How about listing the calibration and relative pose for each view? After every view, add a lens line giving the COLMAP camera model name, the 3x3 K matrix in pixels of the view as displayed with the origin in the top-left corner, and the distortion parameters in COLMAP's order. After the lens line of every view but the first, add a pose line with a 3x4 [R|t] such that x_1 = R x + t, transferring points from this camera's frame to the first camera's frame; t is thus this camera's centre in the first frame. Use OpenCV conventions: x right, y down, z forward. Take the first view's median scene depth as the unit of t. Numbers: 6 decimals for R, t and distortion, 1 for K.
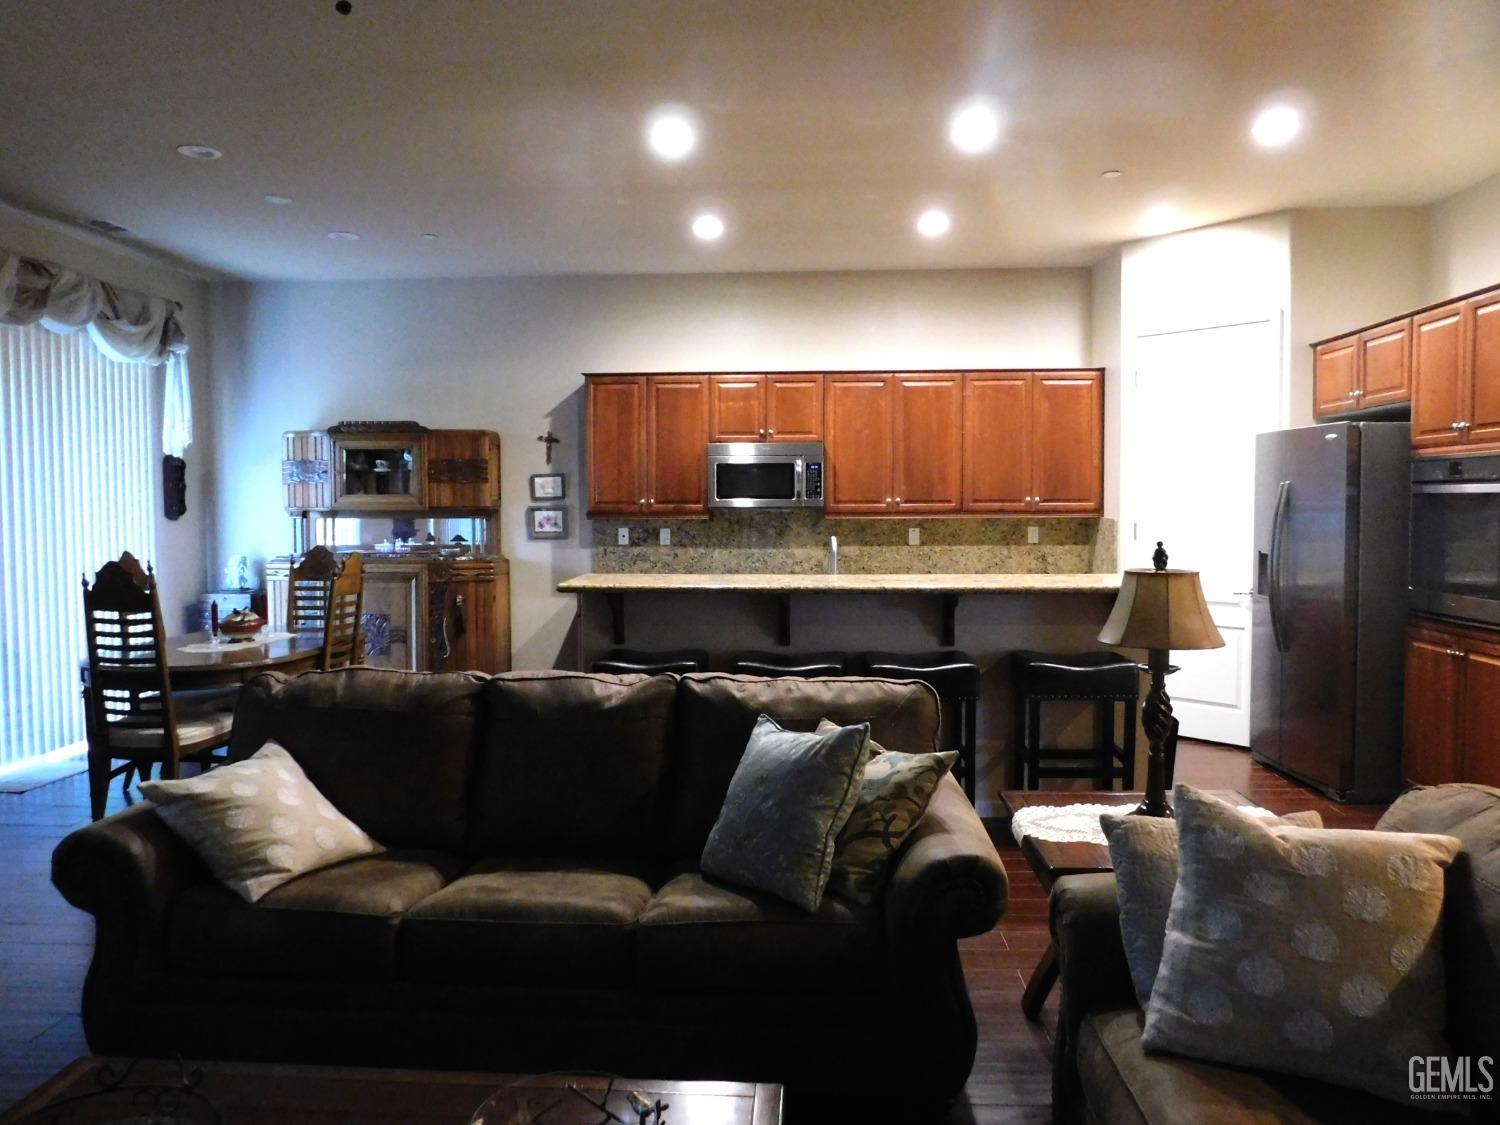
lens RADIAL K [[1067.1, 0, 750.0], [0, 1067.1, 562.5], [0, 0, 1]] dist [-0.003168, -0.001574]
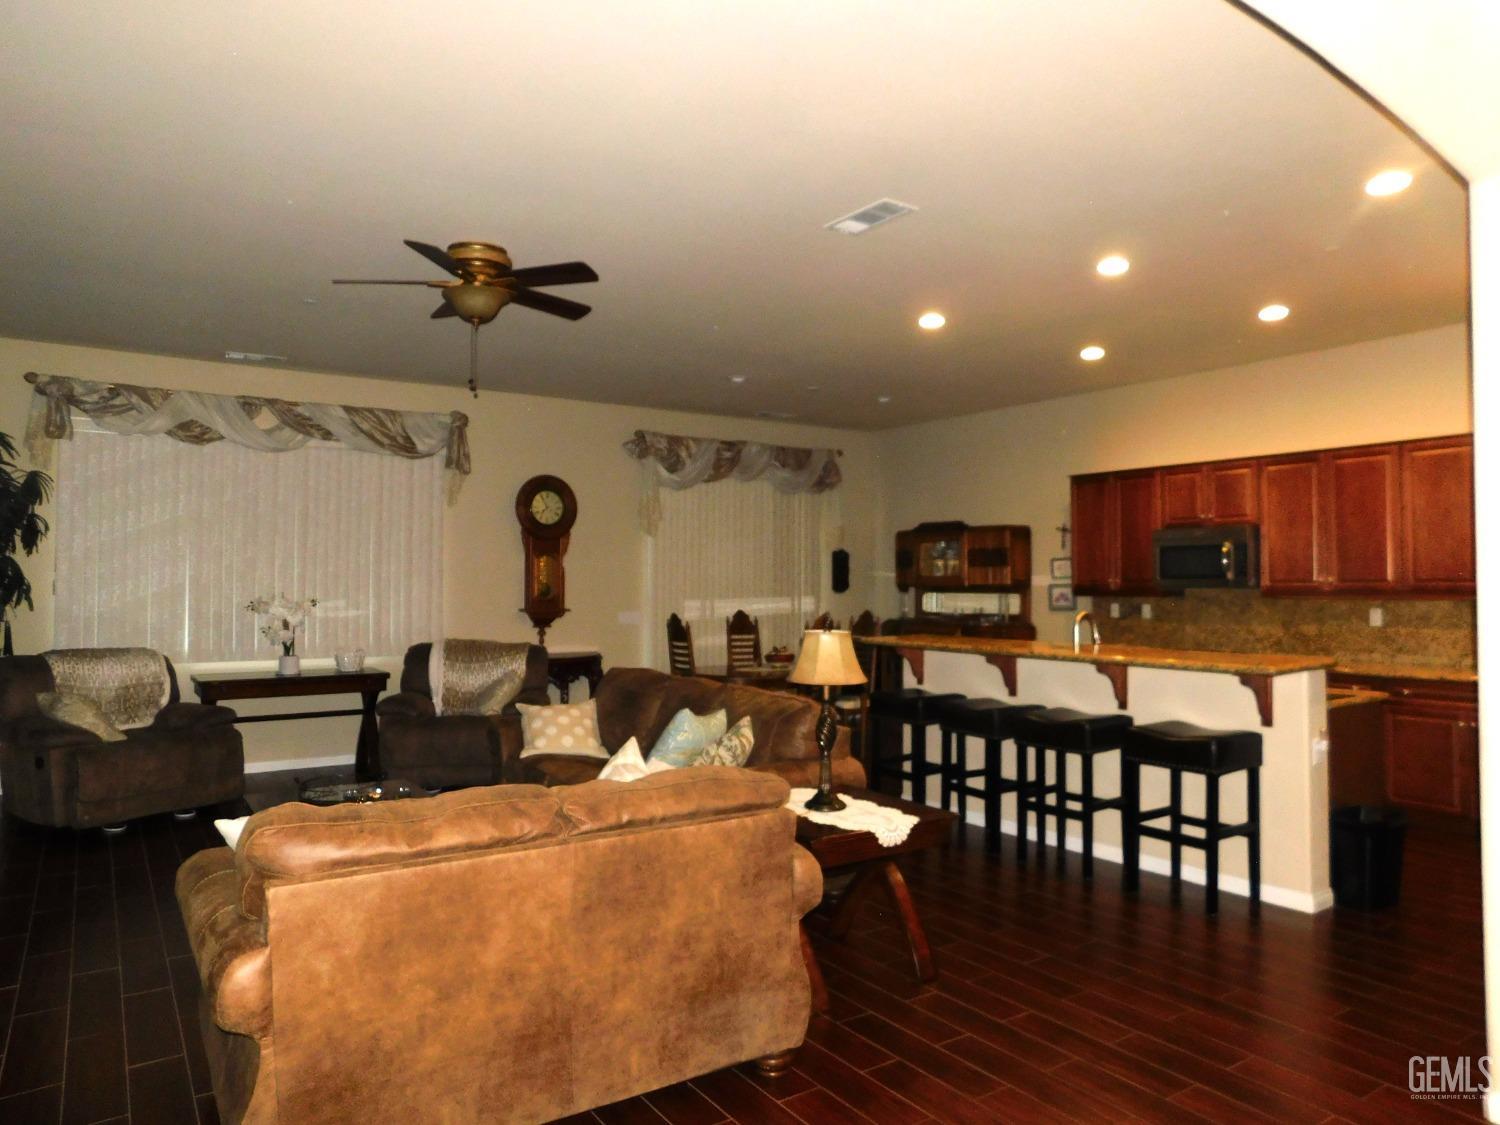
lens RADIAL K [[1067.1, 0, 750.0], [0, 1067.1, 562.5], [0, 0, 1]] dist [-0.003168, -0.001574]
pose [[0.618122, -0.012539, -0.785982, 0.553326], [-0.041066, 0.997992, -0.048217, -0.004295], [0.785008, 0.062081, 0.616367, -0.032426]]
